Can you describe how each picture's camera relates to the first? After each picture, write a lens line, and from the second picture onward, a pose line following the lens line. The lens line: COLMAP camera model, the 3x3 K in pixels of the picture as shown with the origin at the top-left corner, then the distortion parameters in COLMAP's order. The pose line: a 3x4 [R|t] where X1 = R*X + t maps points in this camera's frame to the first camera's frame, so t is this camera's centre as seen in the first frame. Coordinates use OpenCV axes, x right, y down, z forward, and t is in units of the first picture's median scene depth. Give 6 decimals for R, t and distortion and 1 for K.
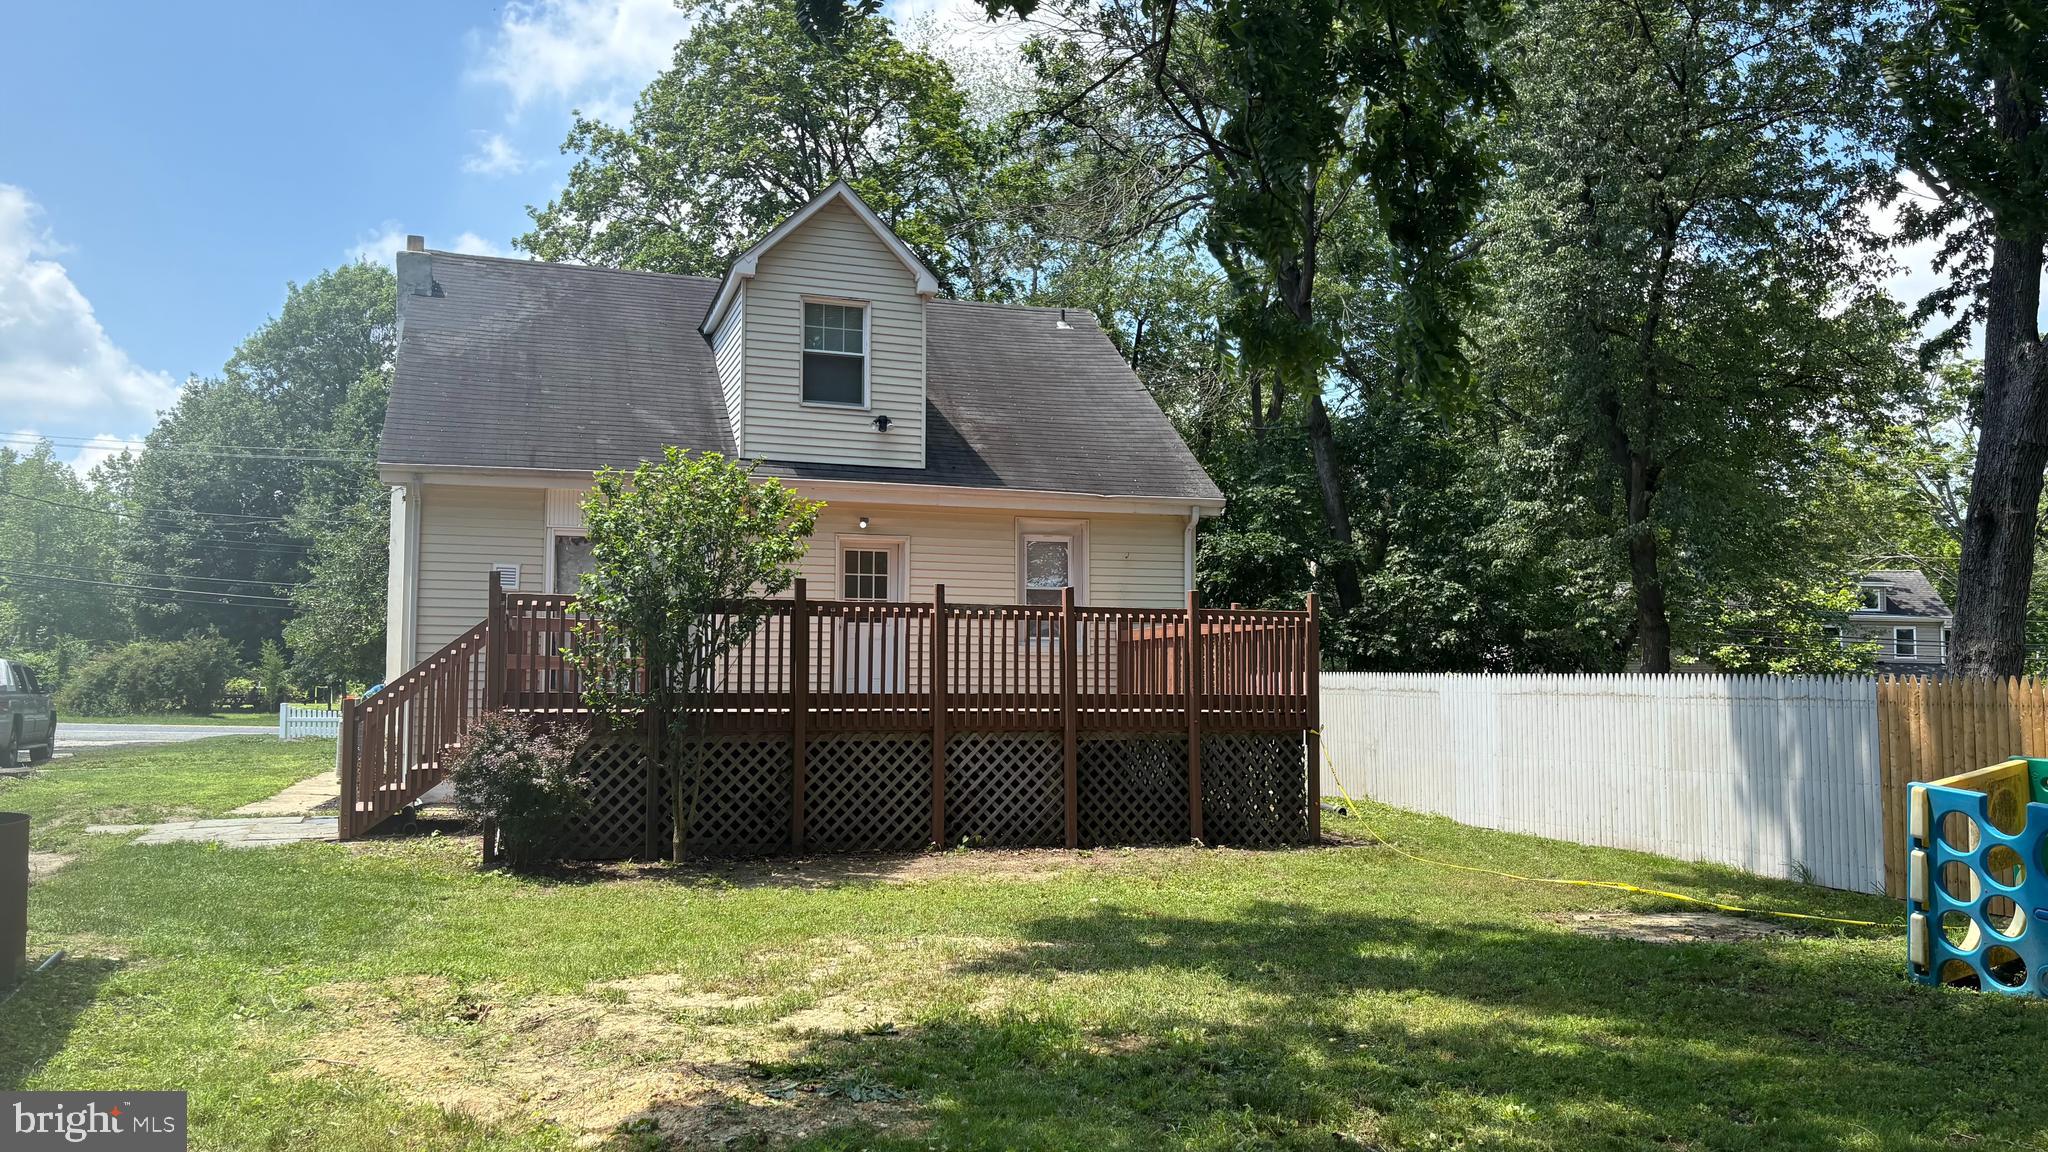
lens RADIAL K [[1539.9, 0, 1024.0], [0, 1539.9, 576.0], [0, 0, 1]] dist [0.007940, -0.000259]
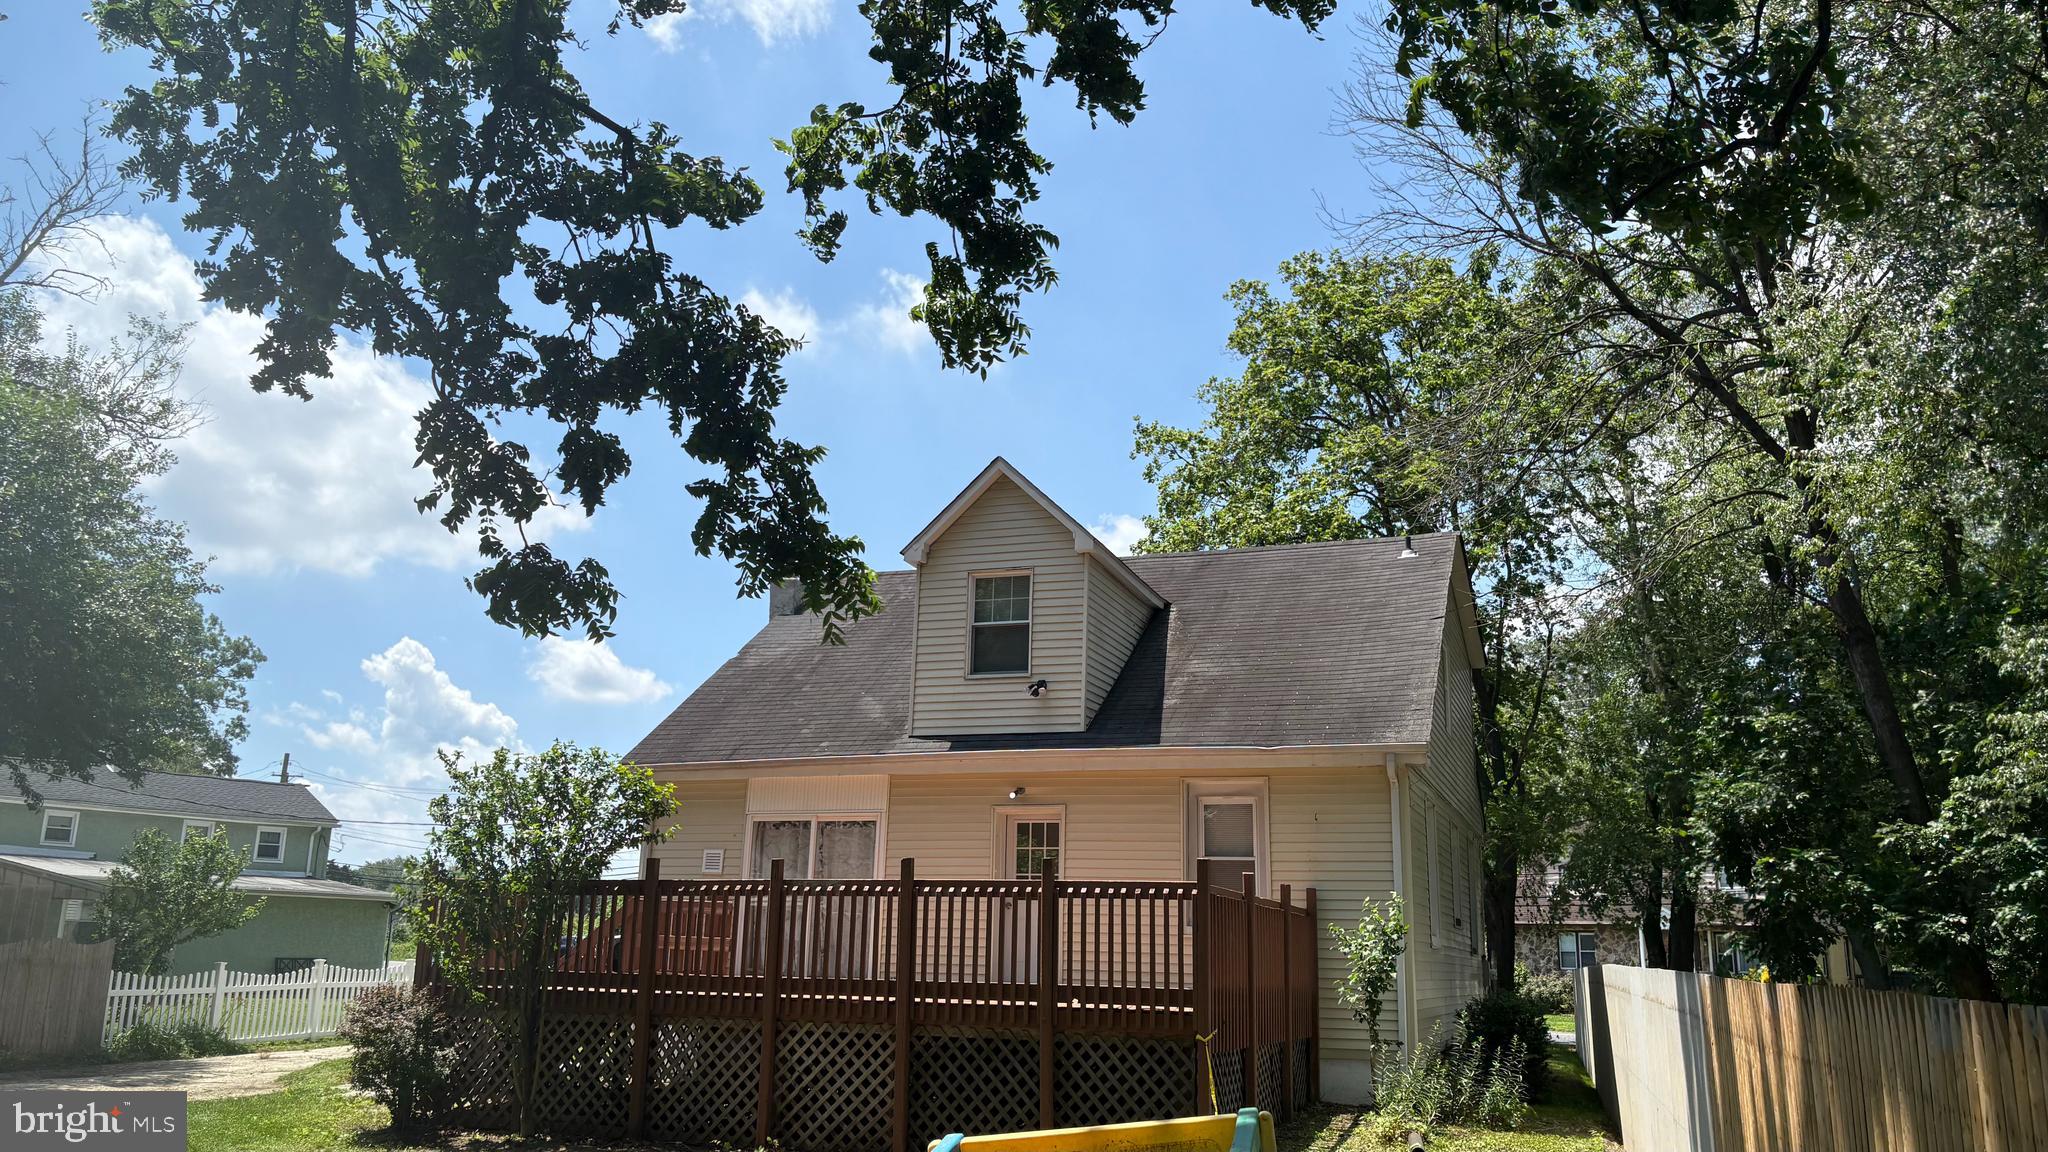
lens RADIAL K [[1539.9, 0, 1024.0], [0, 1539.9, 576.0], [0, 0, 1]] dist [0.007940, -0.000259]
pose [[0.778598, -0.136505, -0.612496, 0.668897], [0.027552, 0.982549, -0.183954, 0.011308], [0.626918, 0.126351, 0.768772, 0.324574]]
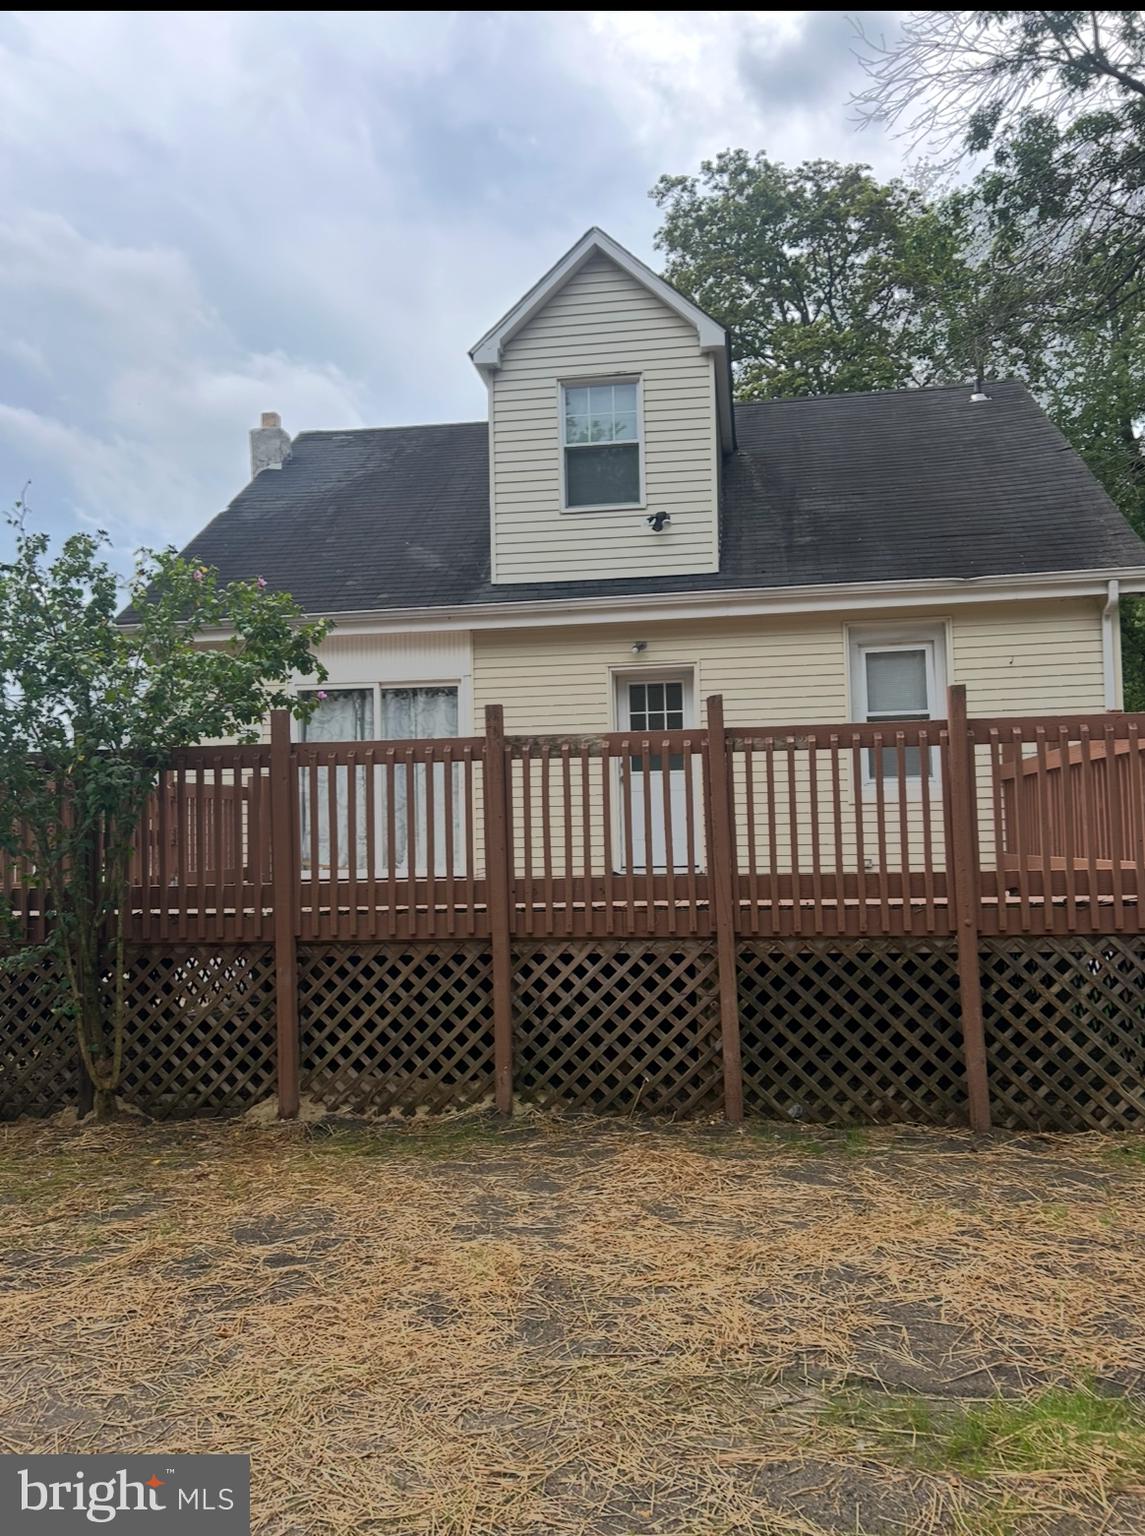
lens RADIAL K [[1181.9, 0, 572.5], [0, 1181.9, 768.0], [0, 0, 1]] dist [0.007625, -0.001216]
pose [[0.889193, -0.048776, -0.454925, 0.187317], [0.058857, 0.998234, 0.008013, 0.028085], [0.453731, -0.033901, 0.890494, 0.572842]]
